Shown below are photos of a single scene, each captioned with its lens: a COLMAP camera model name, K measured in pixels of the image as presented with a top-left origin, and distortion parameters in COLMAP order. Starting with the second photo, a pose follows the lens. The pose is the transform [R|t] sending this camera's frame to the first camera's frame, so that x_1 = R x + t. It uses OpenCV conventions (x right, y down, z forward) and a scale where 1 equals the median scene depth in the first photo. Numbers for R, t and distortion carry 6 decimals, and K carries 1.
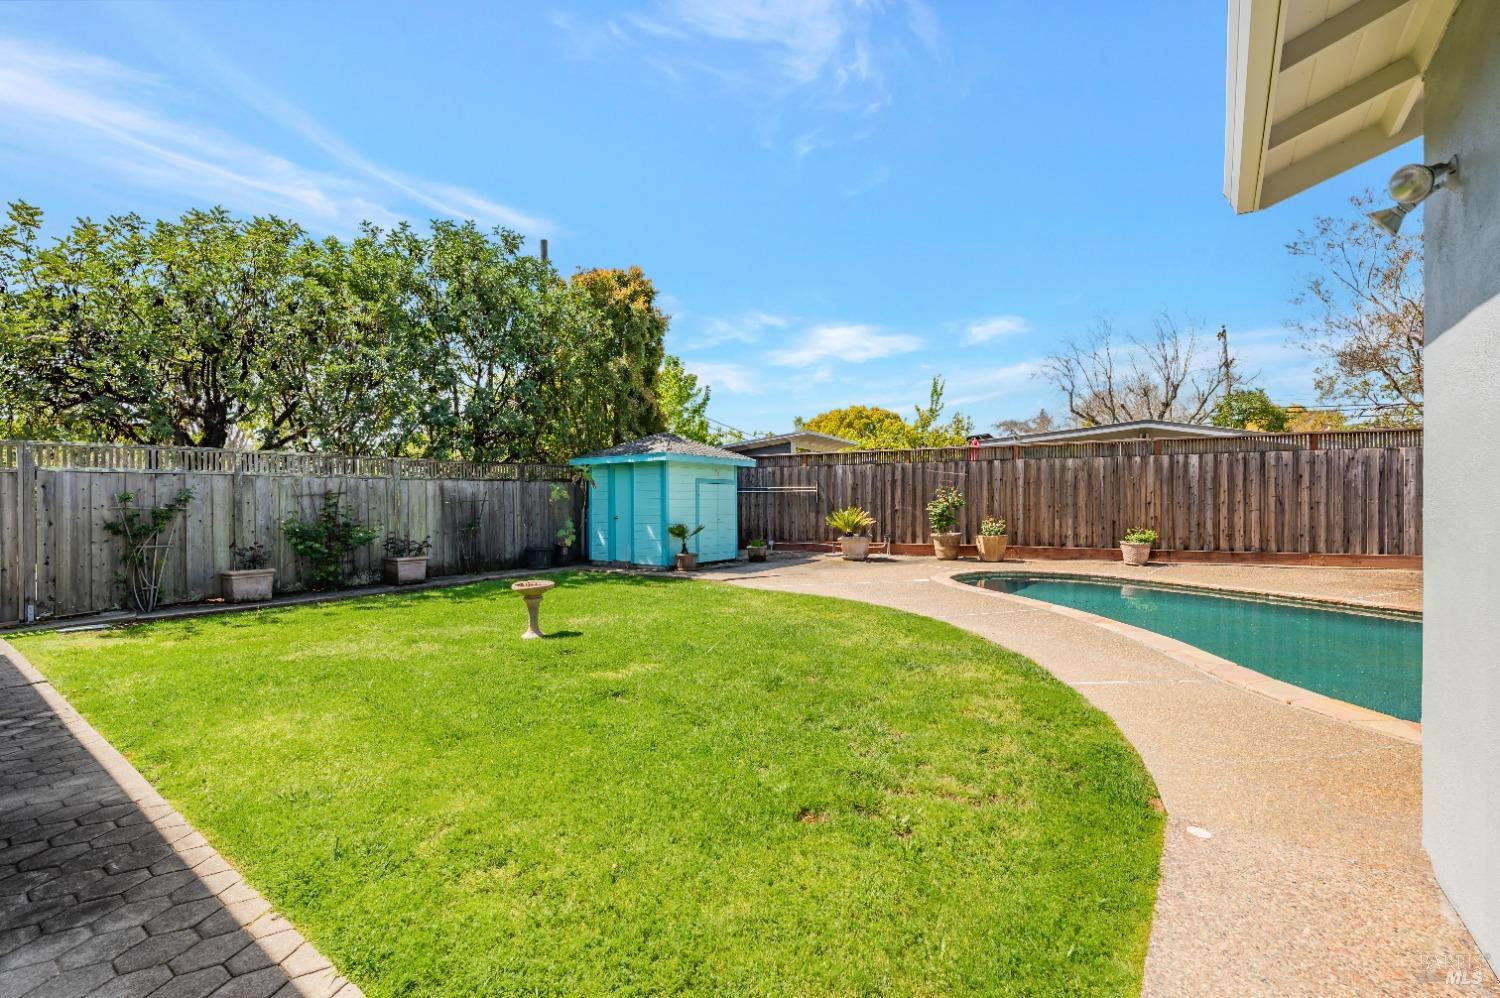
lens RADIAL K [[638.9, 0, 750.0], [0, 638.9, 499.0], [0, 0, 1]] dist [-0.000224, 0.000170]
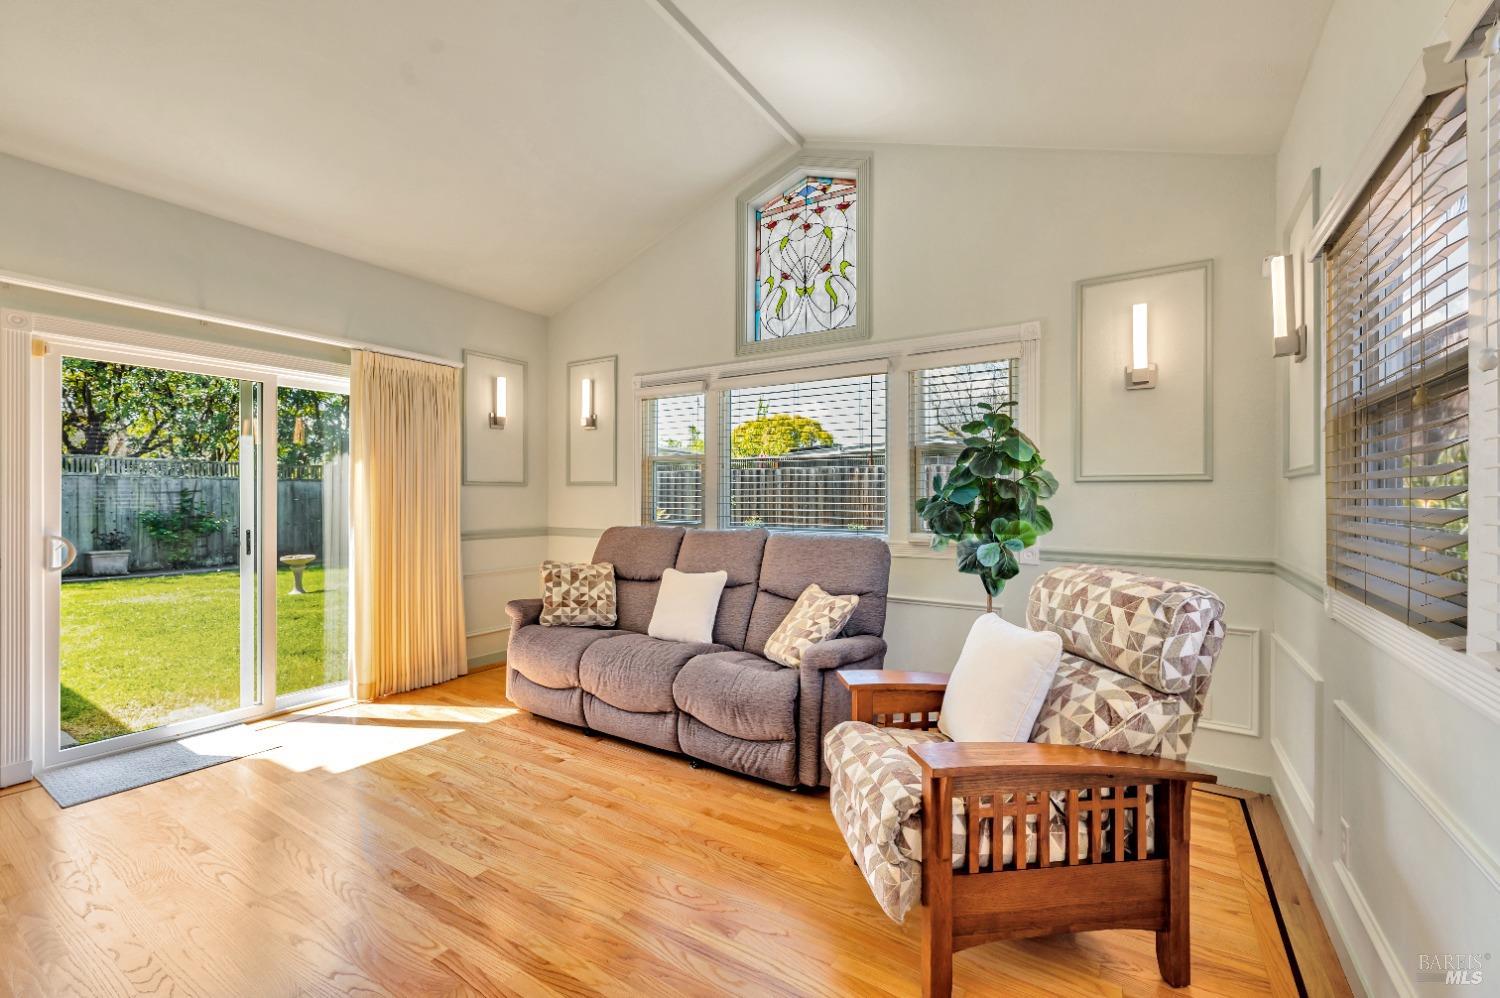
lens RADIAL K [[623.3, 0, 750.0], [0, 623.3, 499.0], [0, 0, 1]] dist [0.000585, -0.000121]
pose [[0.997994, 0.007871, 0.062810, 0.321247], [-0.007812, 0.999969, -0.001199, -0.000539], [-0.062817, 0.000706, 0.998025, -0.249082]]
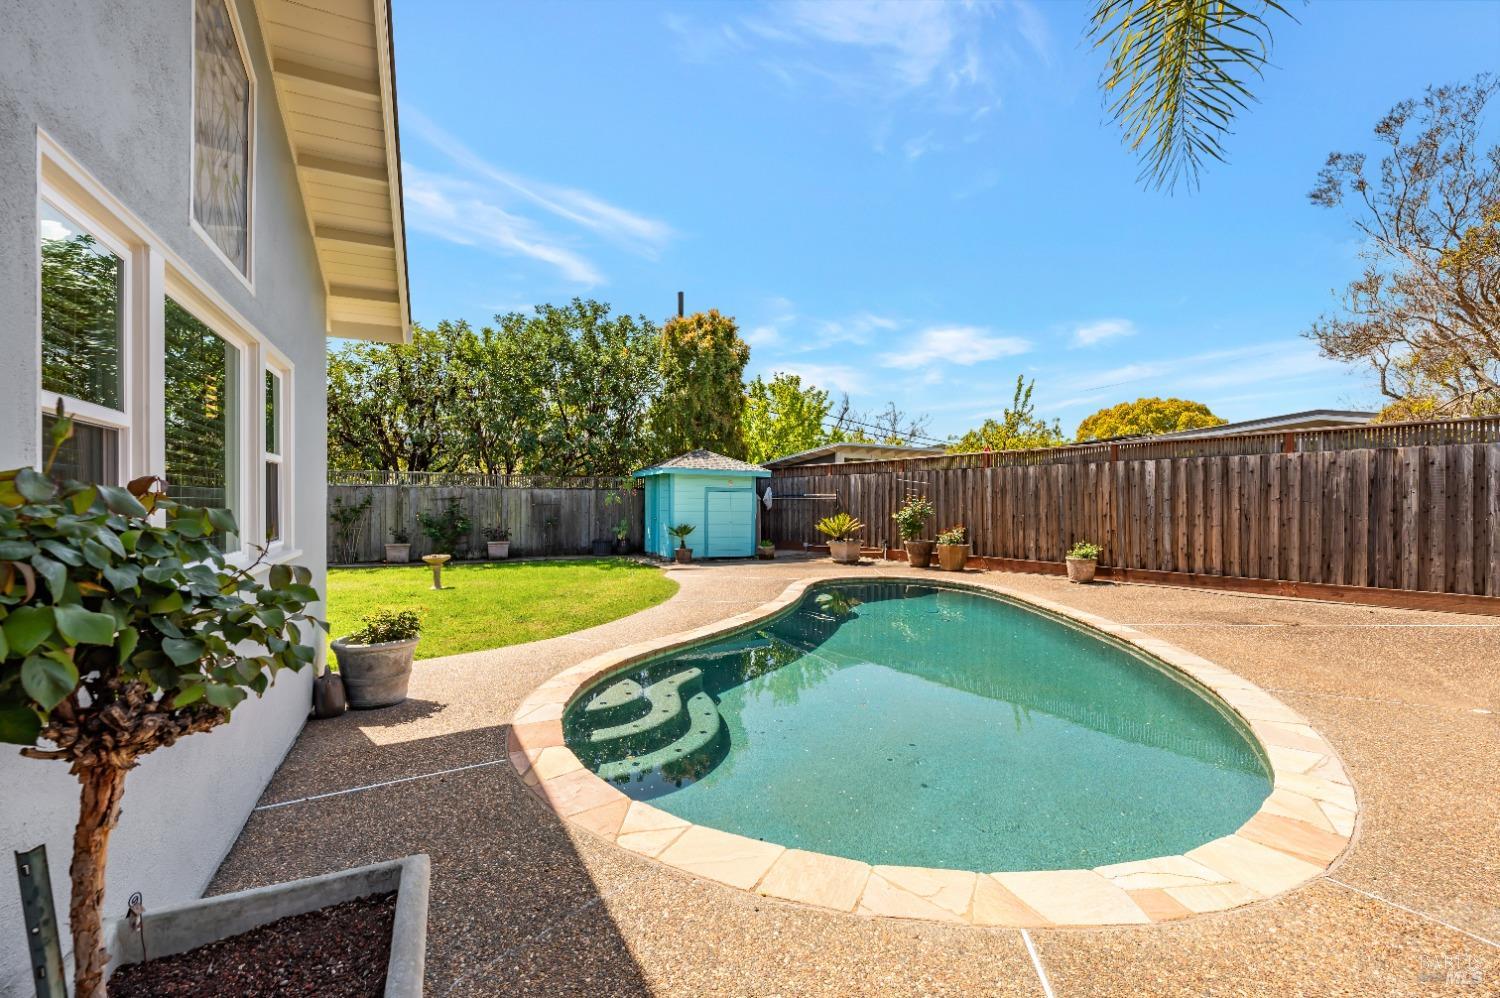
lens RADIAL K [[632.2, 0, 752.6], [0, 632.2, 536.7], [0, 0, 1]] dist [-0.002196, -0.000184]
pose [[0.884633, 0.035684, -0.464920, 0.619394], [-0.010966, 0.998384, 0.055764, -0.007552], [0.466158, -0.044232, 0.883595, -0.018695]]
